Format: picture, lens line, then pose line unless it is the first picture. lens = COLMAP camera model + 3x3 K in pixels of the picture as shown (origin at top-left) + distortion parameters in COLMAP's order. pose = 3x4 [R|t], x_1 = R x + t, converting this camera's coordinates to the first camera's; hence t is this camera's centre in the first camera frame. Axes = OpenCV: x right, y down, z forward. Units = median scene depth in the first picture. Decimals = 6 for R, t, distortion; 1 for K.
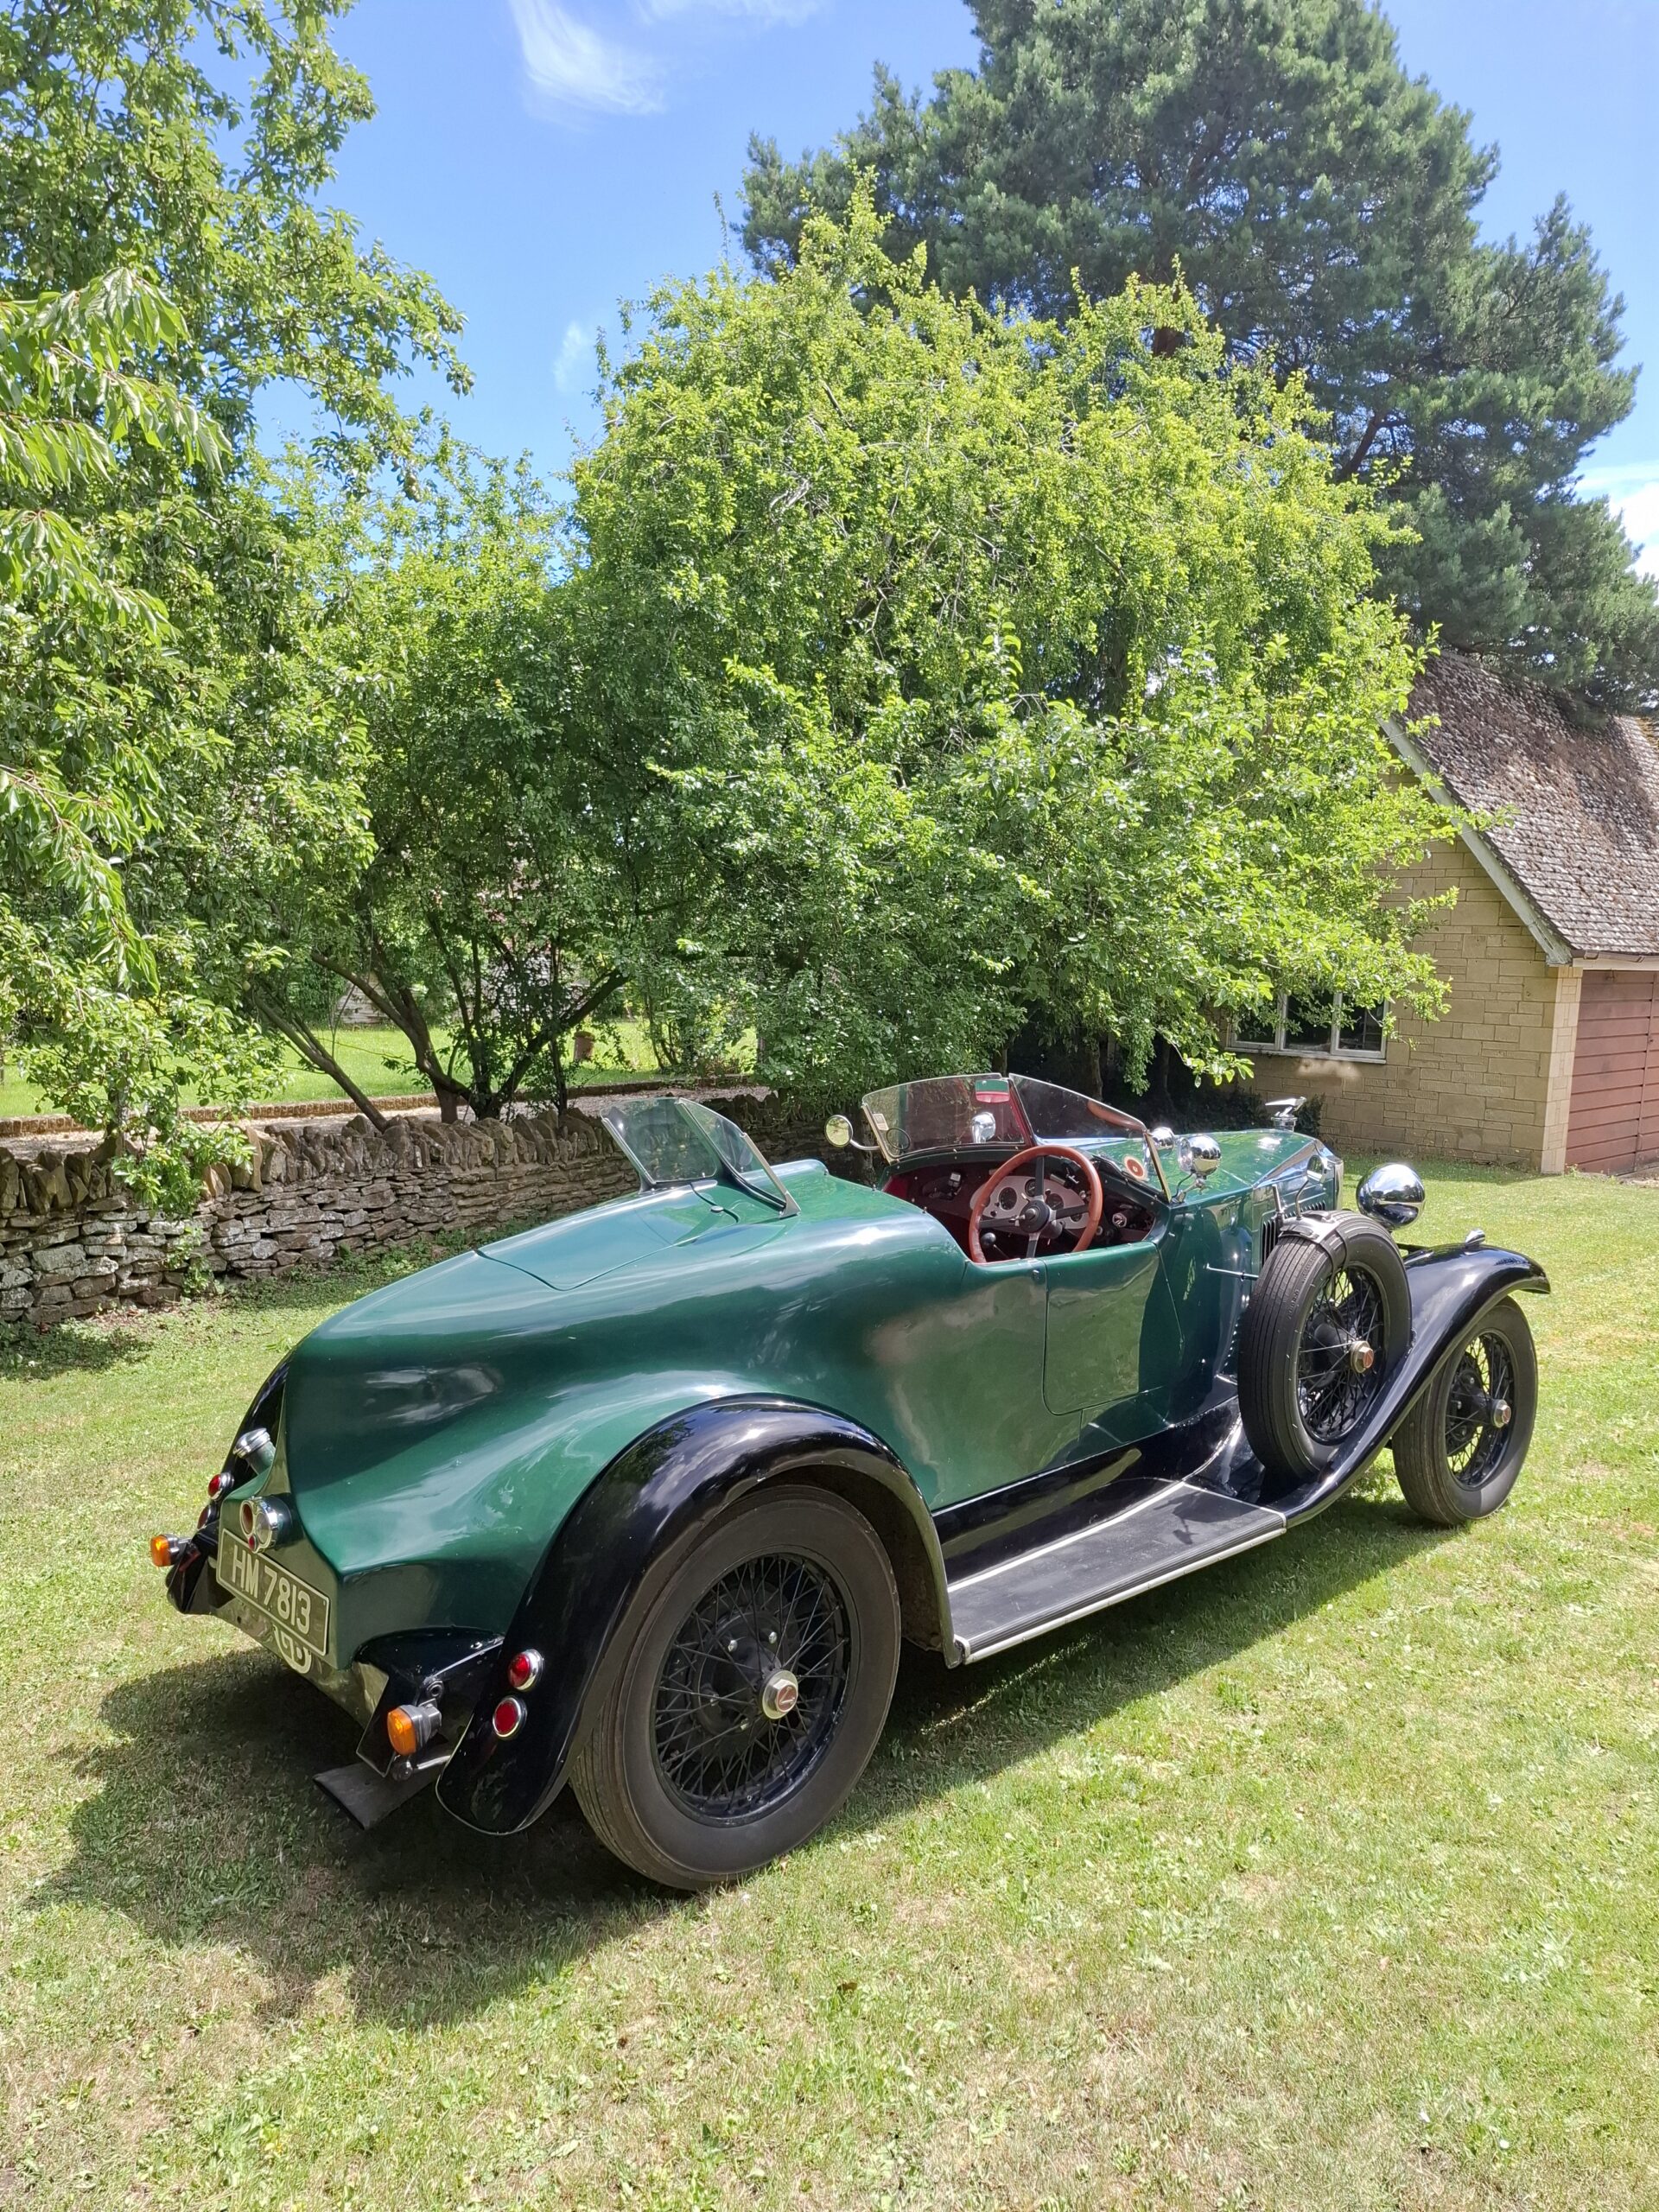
lens RADIAL K [[1545.0, 0, 837.4], [0, 1545.0, 1127.7], [0, 0, 1]] dist [0.035740, -0.035358]
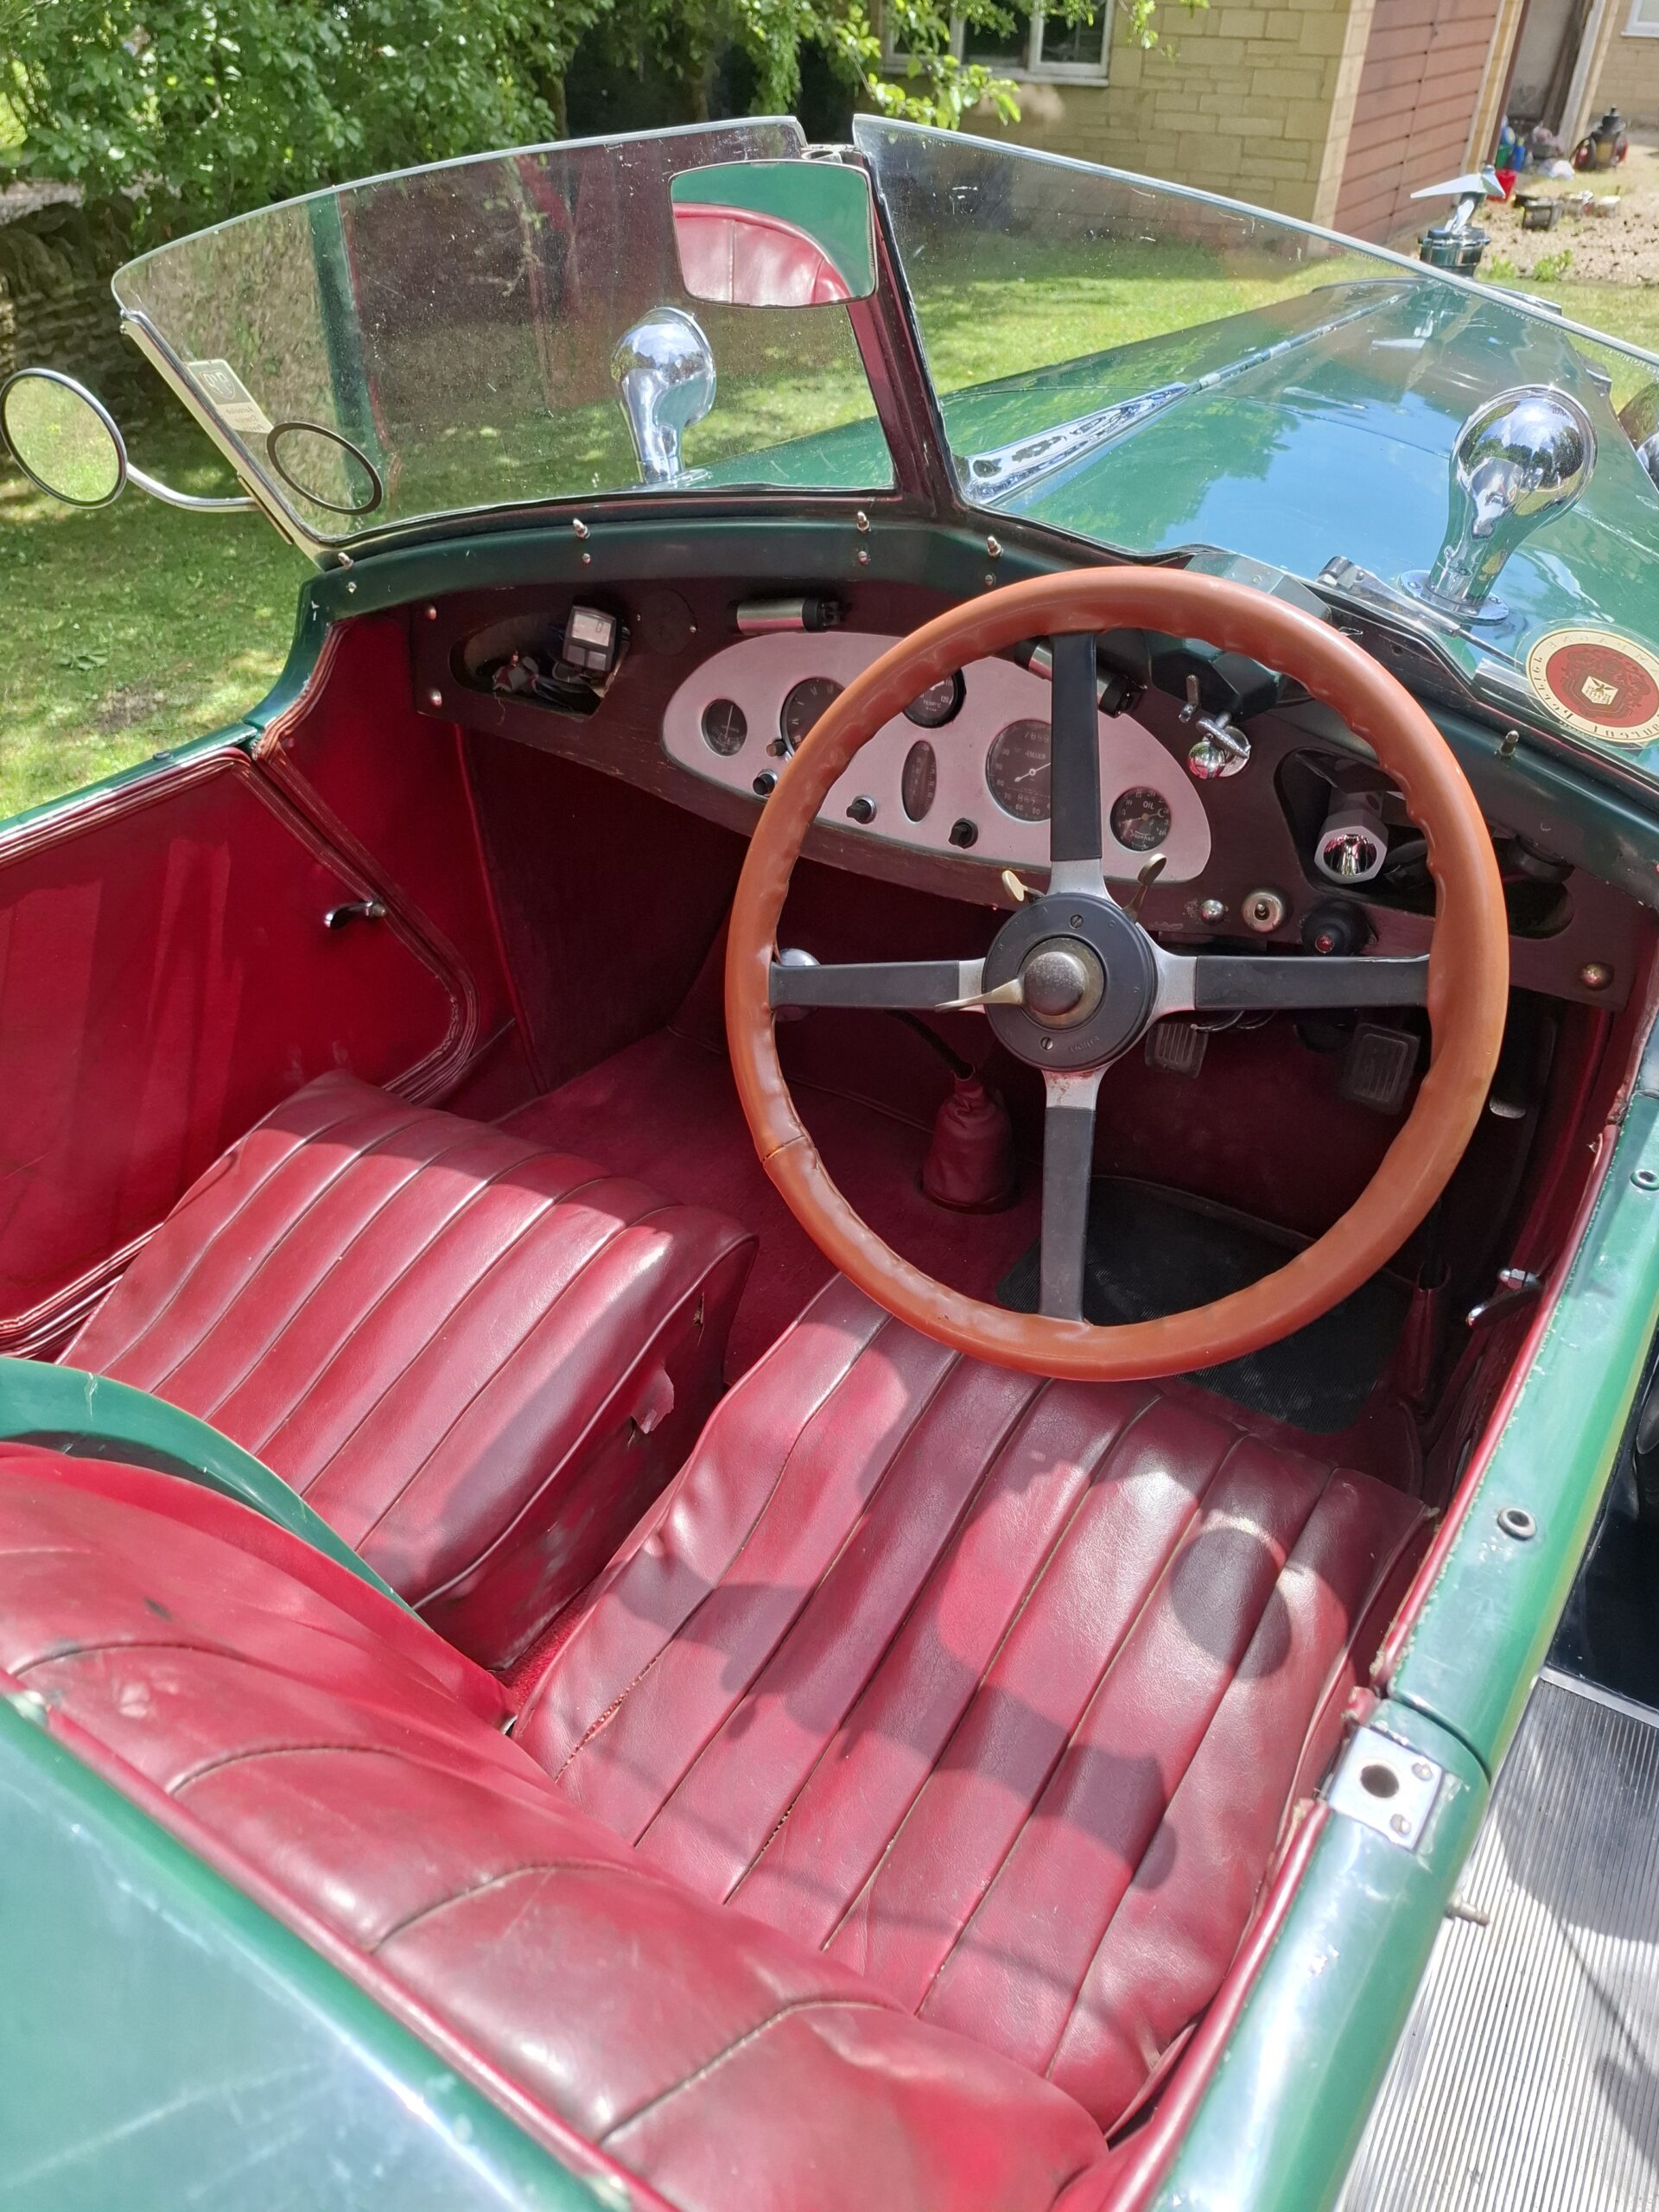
lens RADIAL K [[1545.0, 0, 820.6], [0, 1545.0, 1111.4], [0, 0, 1]] dist [0.035740, -0.035358]
pose [[0.964241, -0.172393, 0.201295, 0.024111], [0.047399, 0.859458, 0.509005, -0.013180], [-0.260753, -0.481262, 0.836896, 0.371111]]
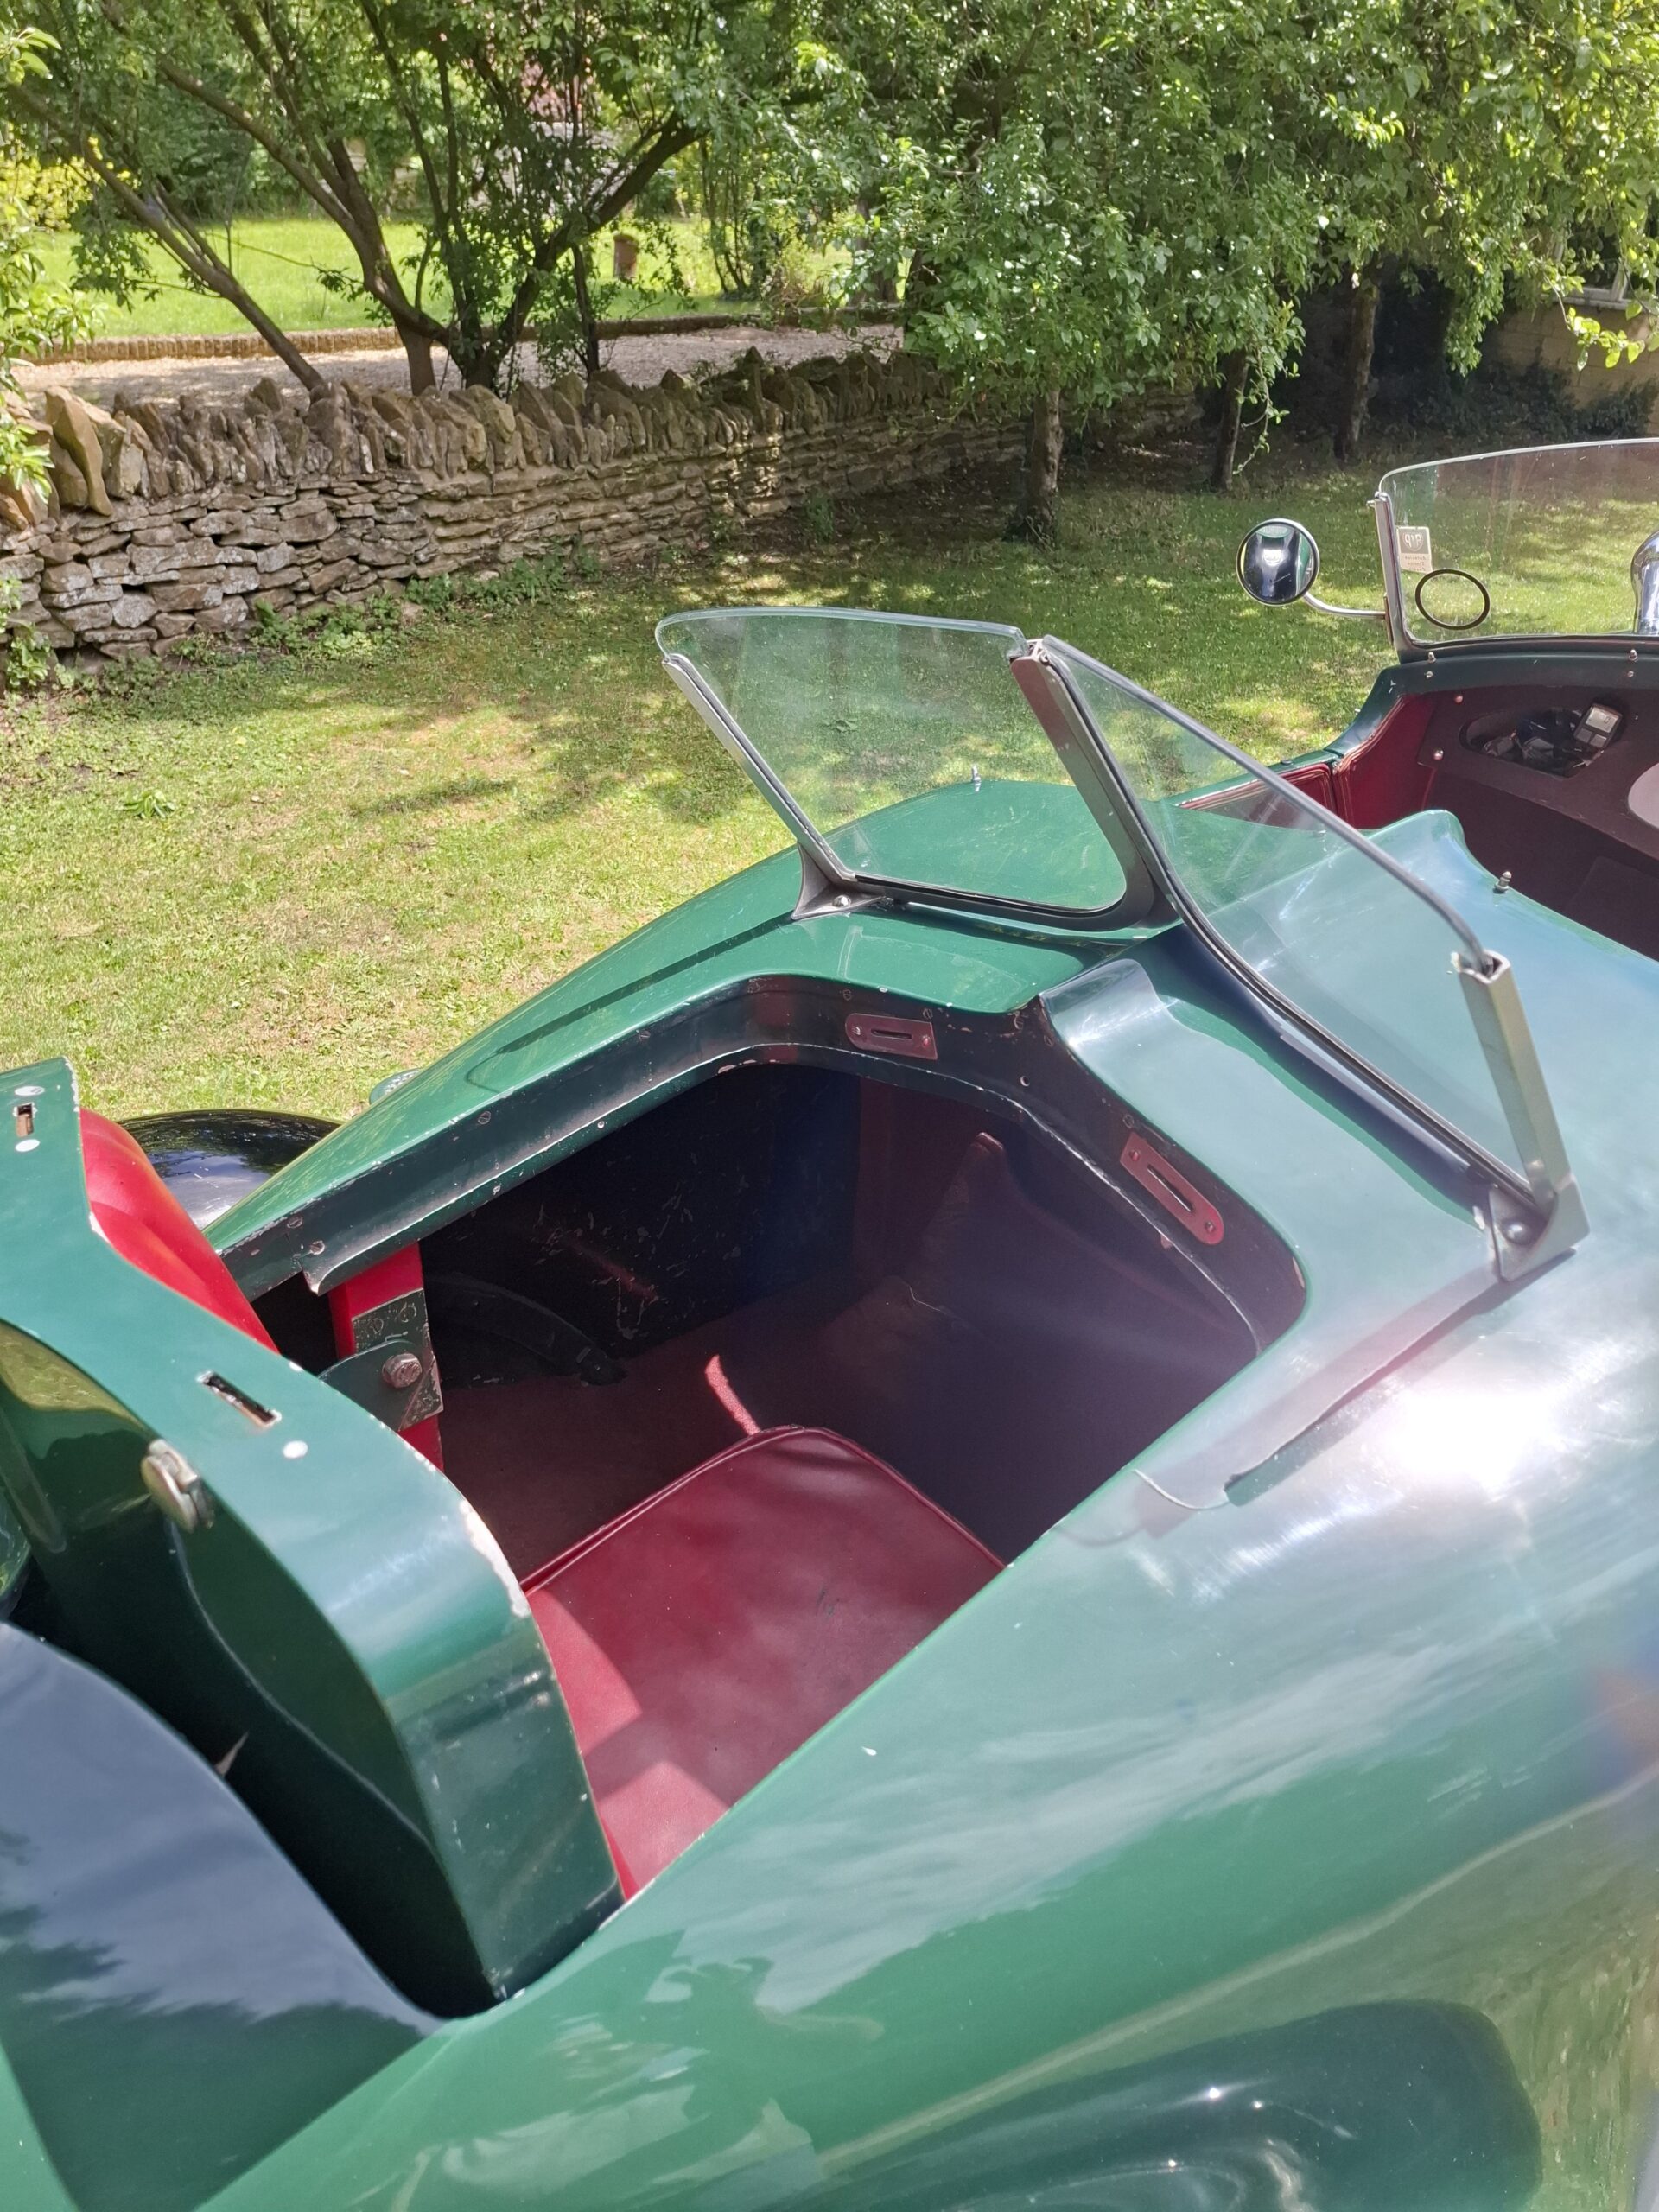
lens RADIAL K [[1545.0, 0, 829.8], [0, 1545.0, 1146.0], [0, 0, 1]] dist [0.035740, -0.035358]
pose [[0.998273, 0.051281, -0.028667, -0.046267], [-0.033053, 0.893639, 0.447568, -0.019298], [0.048570, -0.445847, 0.893790, 0.302783]]
